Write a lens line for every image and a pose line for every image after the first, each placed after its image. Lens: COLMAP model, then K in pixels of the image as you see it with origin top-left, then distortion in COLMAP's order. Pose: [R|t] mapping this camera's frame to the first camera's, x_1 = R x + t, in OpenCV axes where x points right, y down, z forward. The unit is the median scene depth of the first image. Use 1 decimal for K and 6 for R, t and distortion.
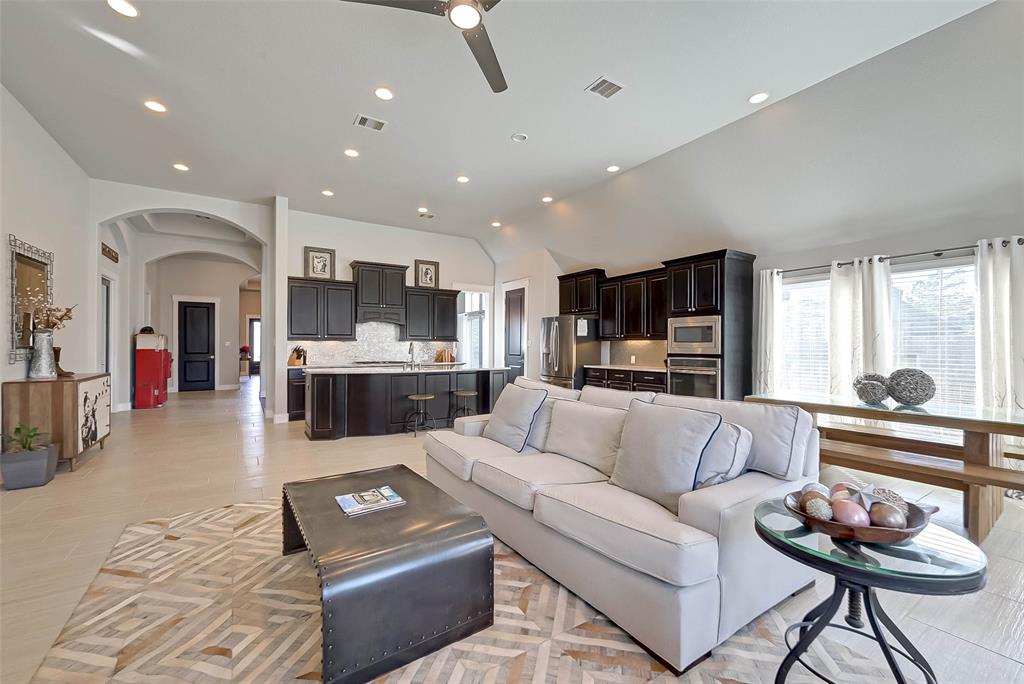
lens RADIAL K [[410.4, 0, 513.1], [0, 410.4, 346.8], [0, 0, 1]] dist [0.000923, -0.000064]
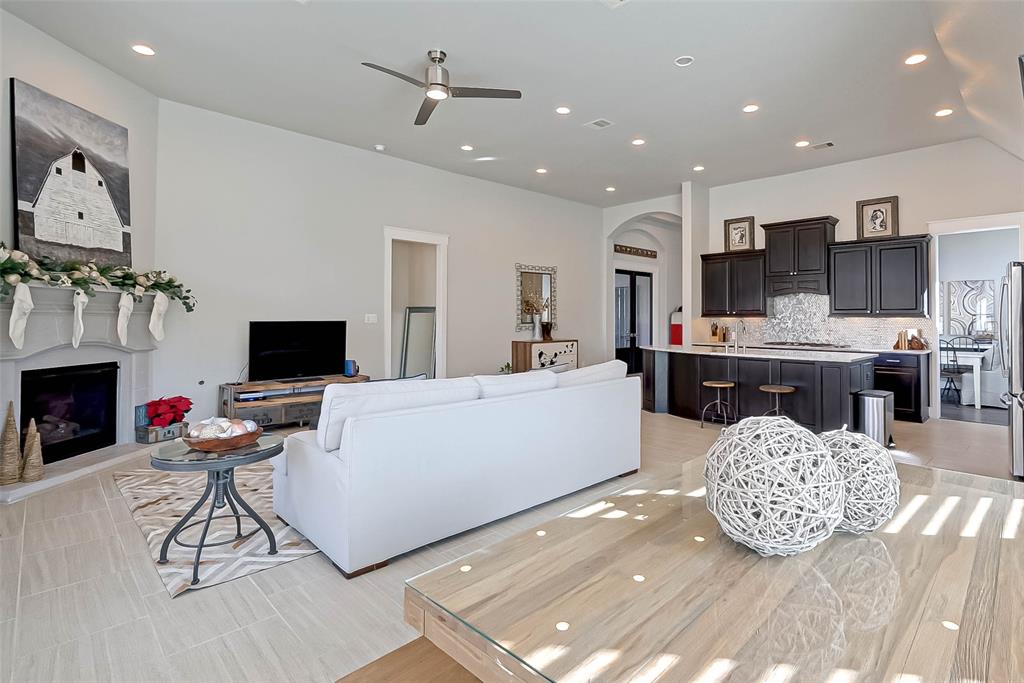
lens RADIAL K [[508.9, 0, 565.1], [0, 508.9, 307.9], [0, 0, 1]] dist [0.001725, -0.000064]
pose [[0.230745, -0.021426, -0.972778, 0.540979], [-0.003723, 0.999731, -0.022902, -0.007554], [0.973007, 0.008906, 0.230603, 0.332319]]
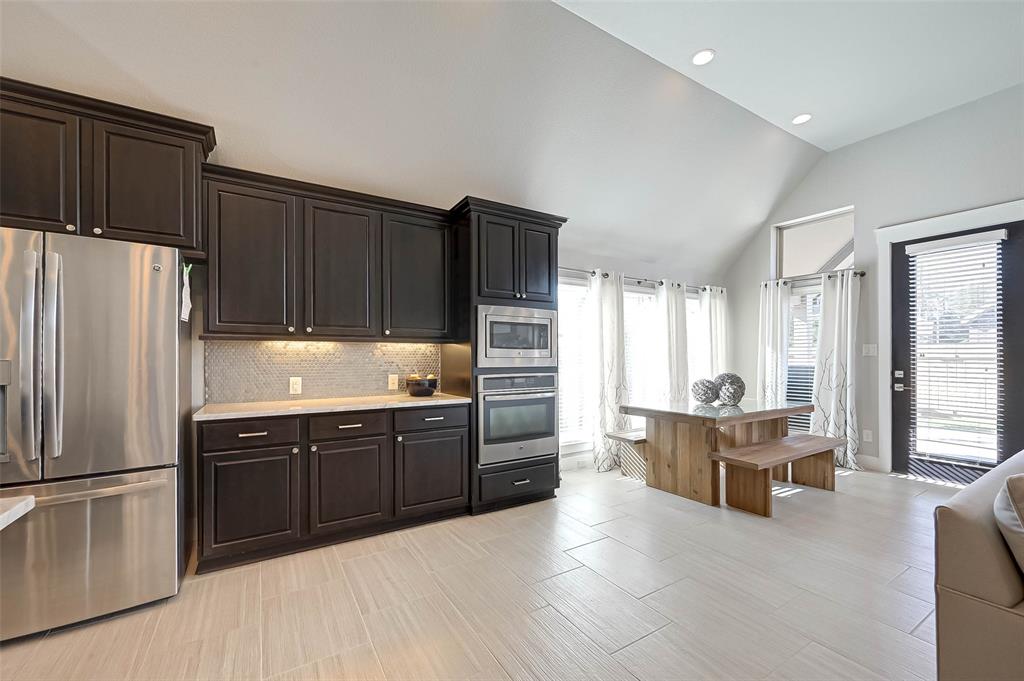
lens RADIAL K [[415.0, 0, 518.6], [0, 415.0, 356.2], [0, 0, 1]] dist [-0.003325, -0.000348]
pose [[0.022806, -0.003726, 0.999733, -0.128333], [-0.000014, 0.999993, 0.003727, -0.001109], [-0.999740, -0.000099, 0.022806, 0.681733]]
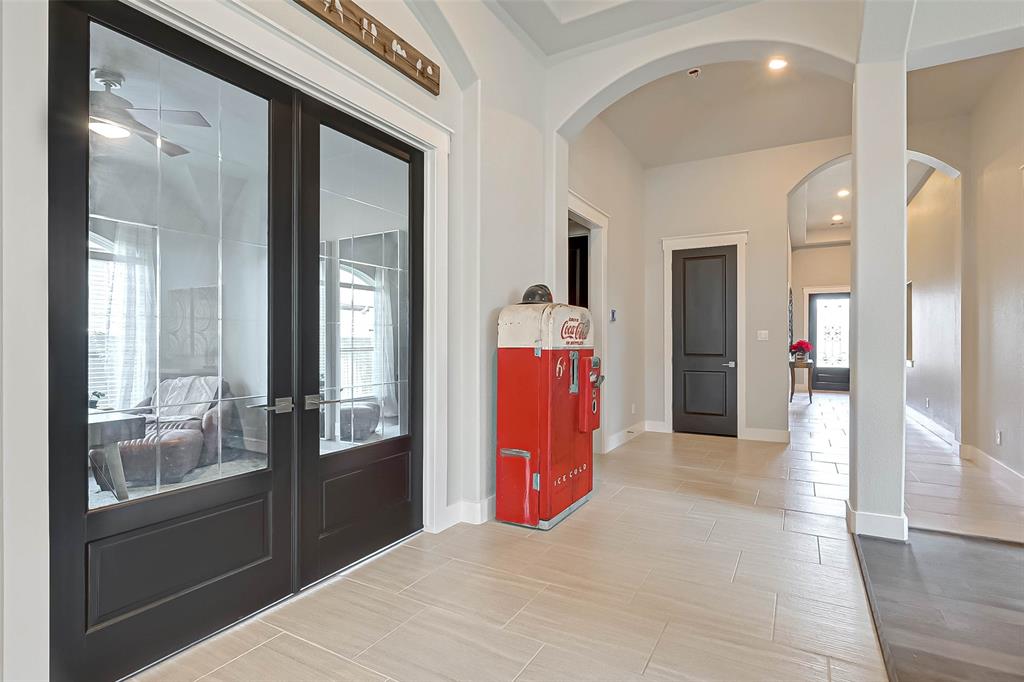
lens RADIAL K [[445.0, 0, 567.3], [0, 445.0, 341.6], [0, 0, 1]] dist [0.003754, 0.000363]
pose [[0.482536, -0.002036, -0.875874, -0.577055], [0.001686, 0.999998, -0.001396, 0.000850], [0.875875, -0.000803, 0.482538, 0.896473]]
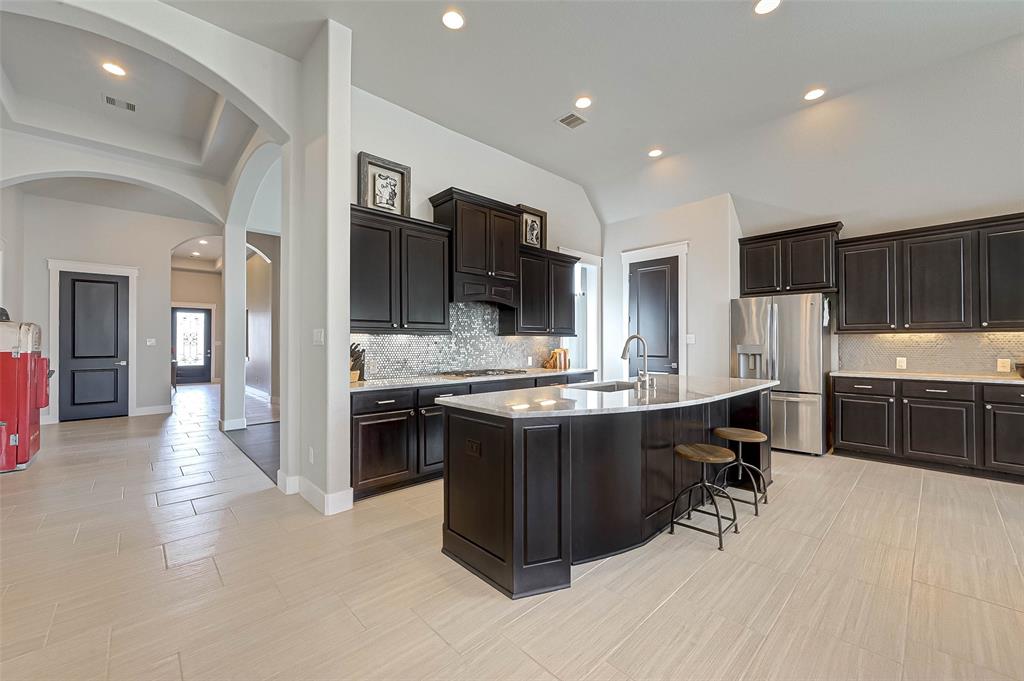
lens RADIAL K [[400.7, 0, 515.8], [0, 400.7, 340.5], [0, 0, 1]] dist [0.000121, 0.000145]
pose [[0.983936, -0.003288, 0.178490, -0.379578], [0.004720, 0.999960, -0.007597, -0.001852], [-0.178458, 0.008317, 0.983912, 0.439298]]
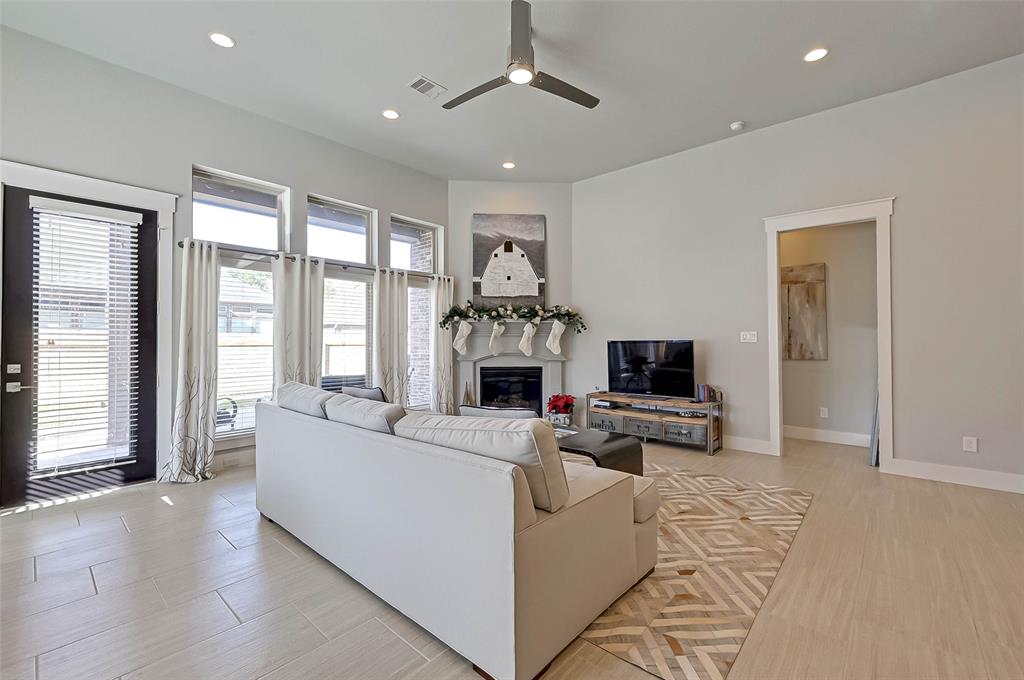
lens RADIAL K [[431.8, 0, 515.9], [0, 431.8, 335.6], [0, 0, 1]] dist [0.001155, -0.000241]
pose [[-0.963707, -0.003665, -0.266937, 0.078556], [0.000117, 0.999900, -0.014151, -0.001381], [0.266962, -0.013669, -0.963610, 0.716955]]
